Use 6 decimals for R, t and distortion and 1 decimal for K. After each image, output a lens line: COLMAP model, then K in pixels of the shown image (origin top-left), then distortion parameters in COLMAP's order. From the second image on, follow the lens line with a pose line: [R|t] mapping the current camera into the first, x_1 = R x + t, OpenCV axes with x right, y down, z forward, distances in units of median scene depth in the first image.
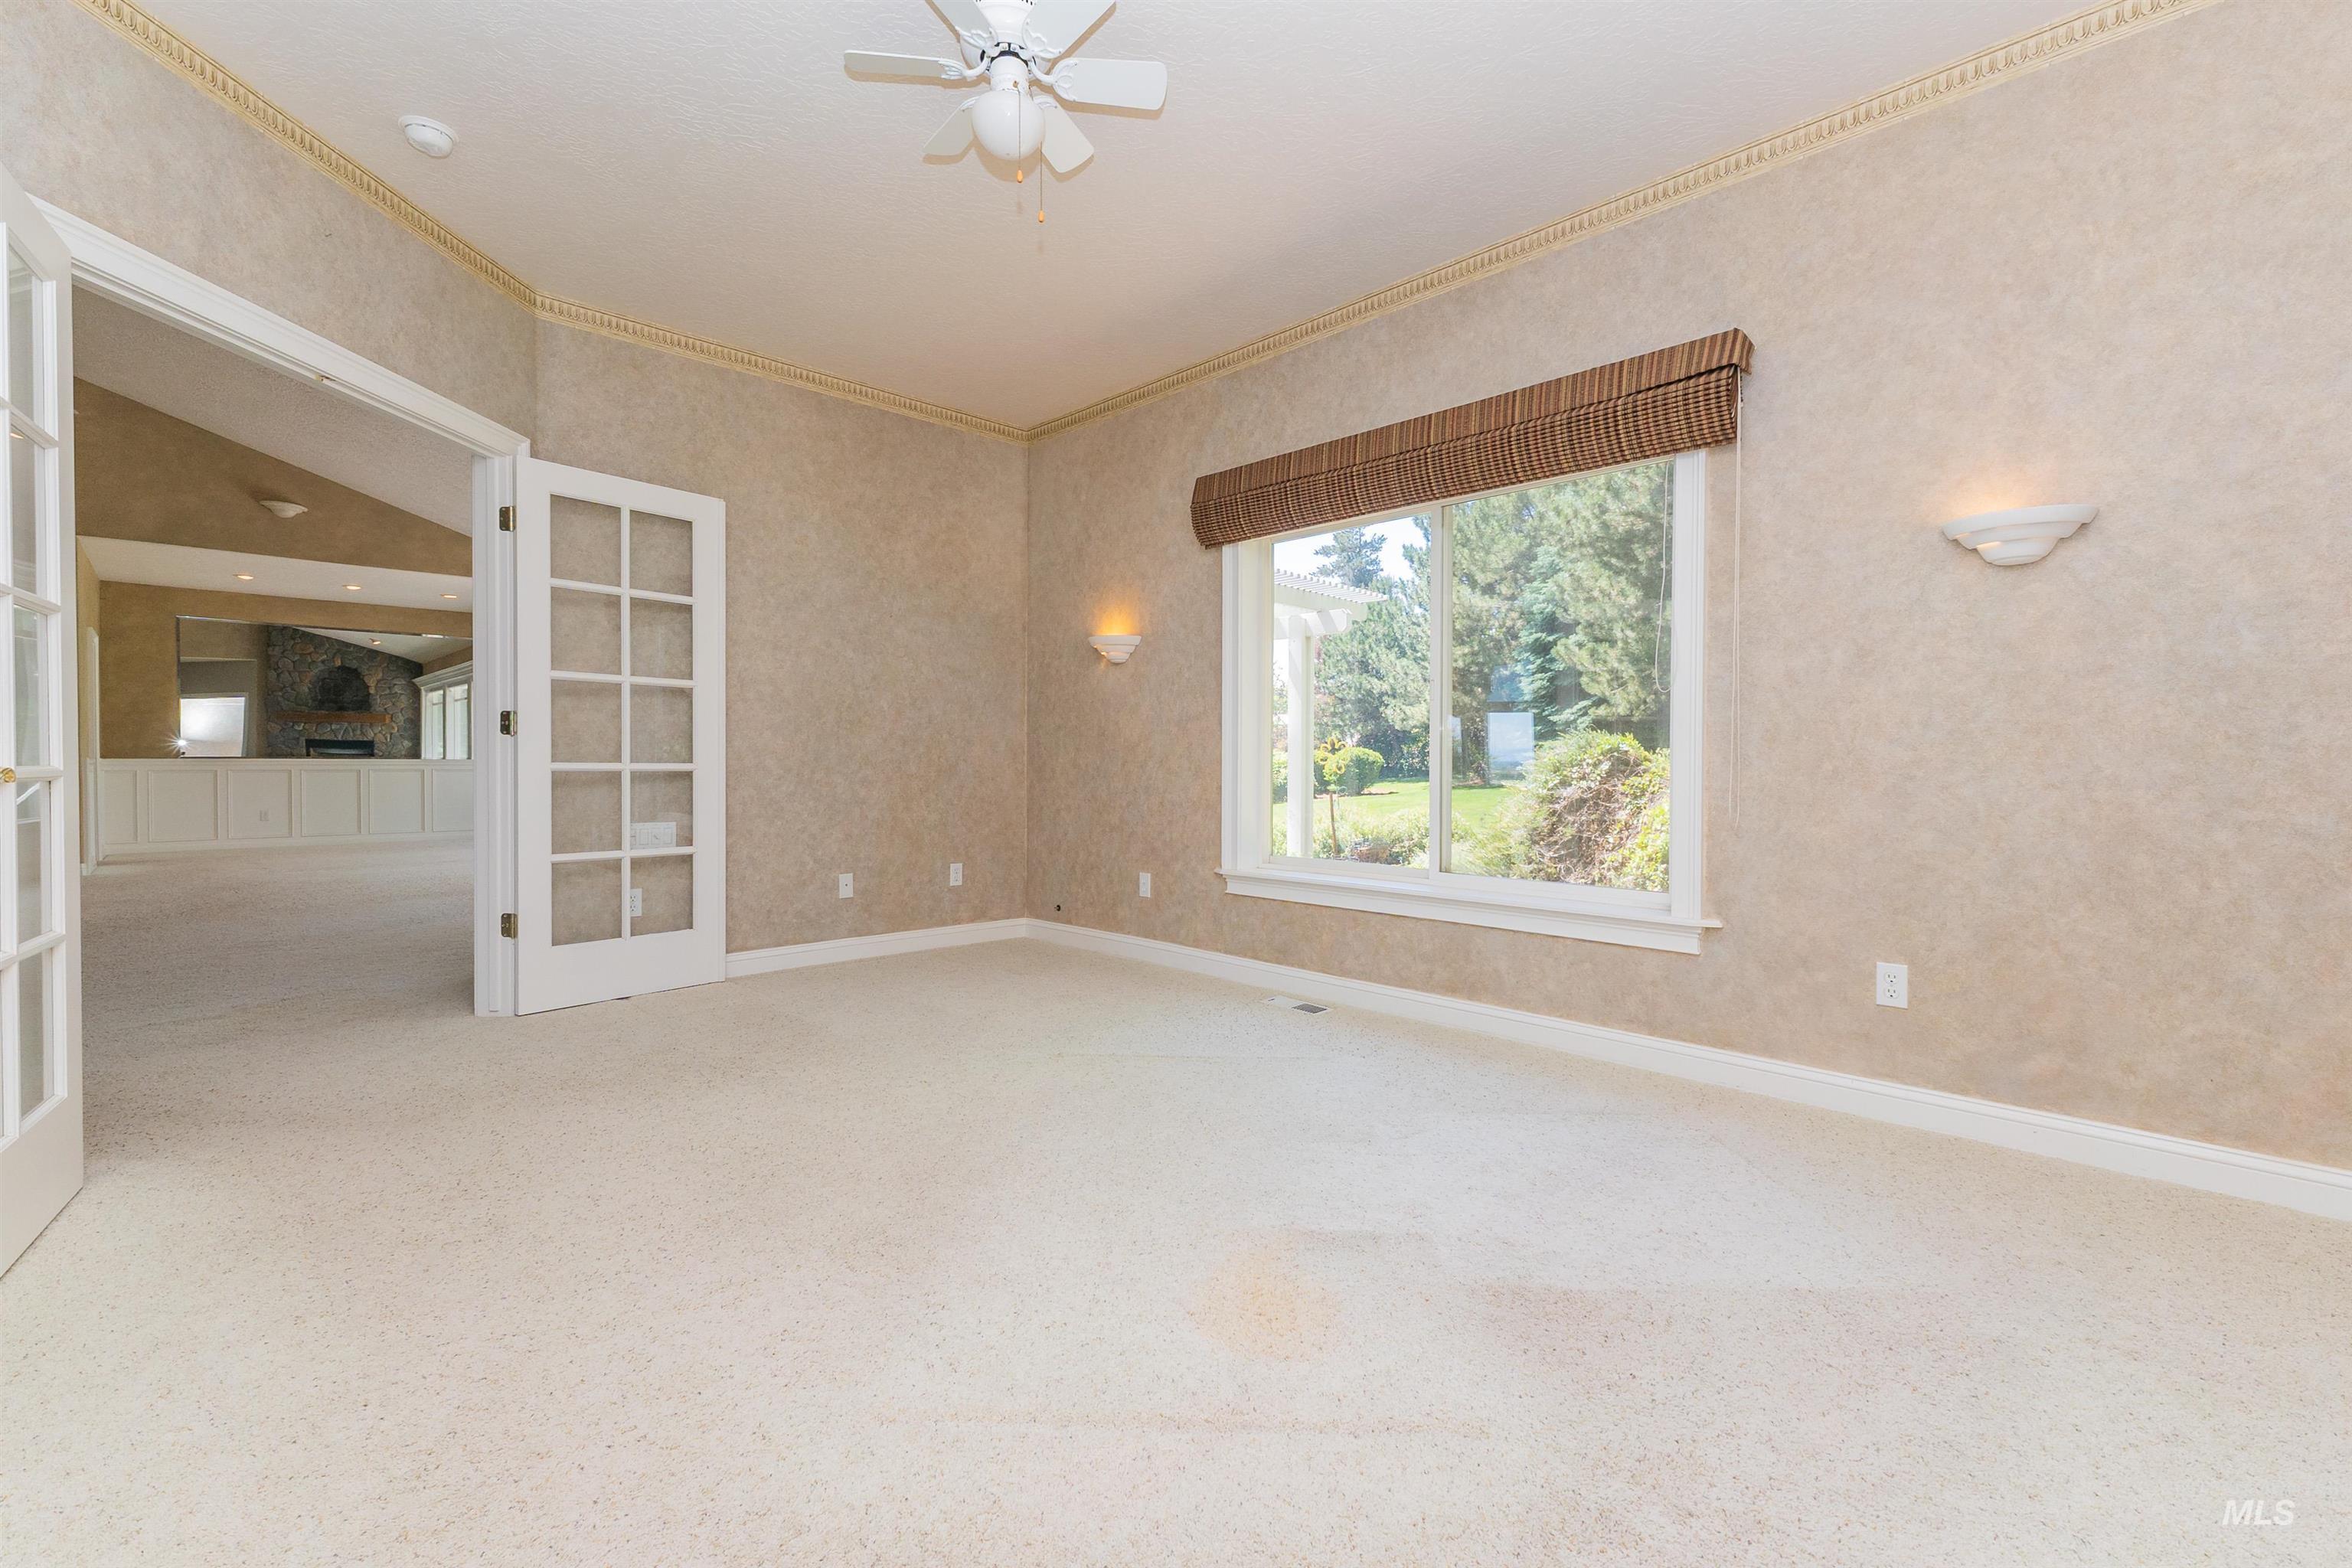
lens RADIAL K [[1019.1, 0, 1179.5], [0, 1019.1, 791.5], [0, 0, 1]] dist [0.012564, 0.000227]
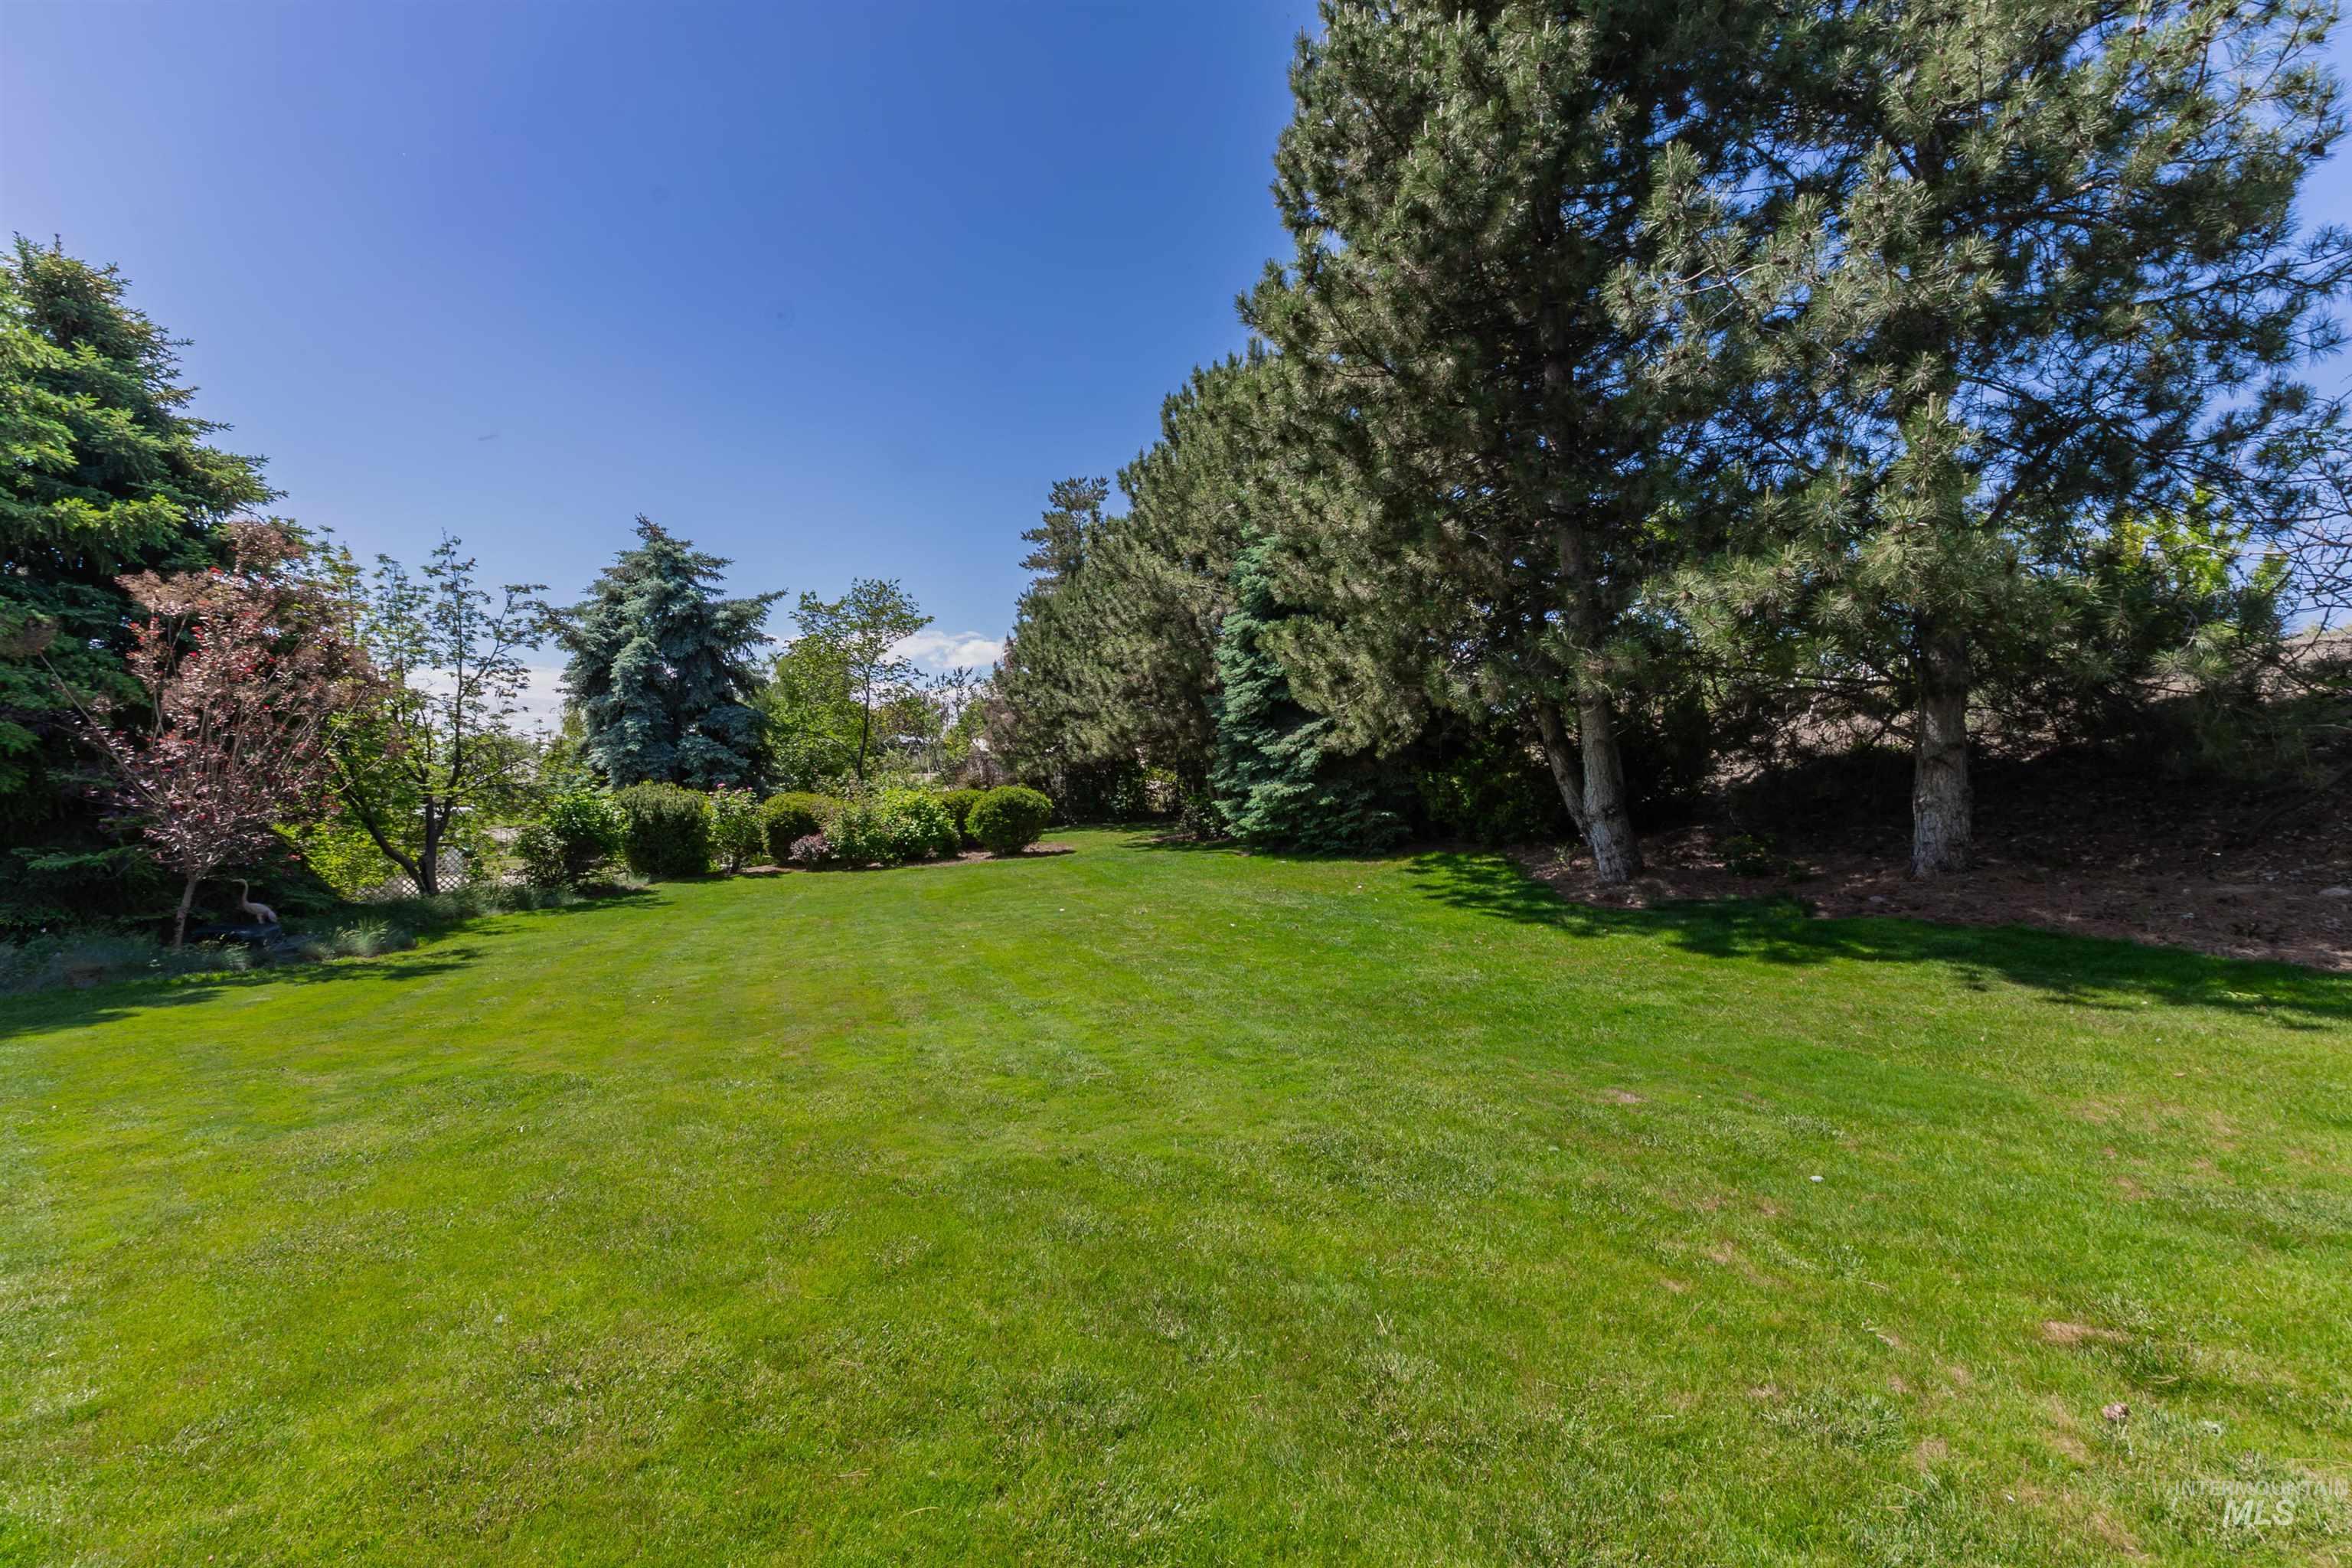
lens RADIAL K [[1019.1, 0, 1179.5], [0, 1019.1, 791.5], [0, 0, 1]] dist [0.012564, 0.000227]
pose [[0.979678, -0.000182, 0.200576, 0.182732], [0.004293, 0.999790, -0.020063, -0.032687], [-0.200530, 0.020516, 0.979473, 0.382161]]
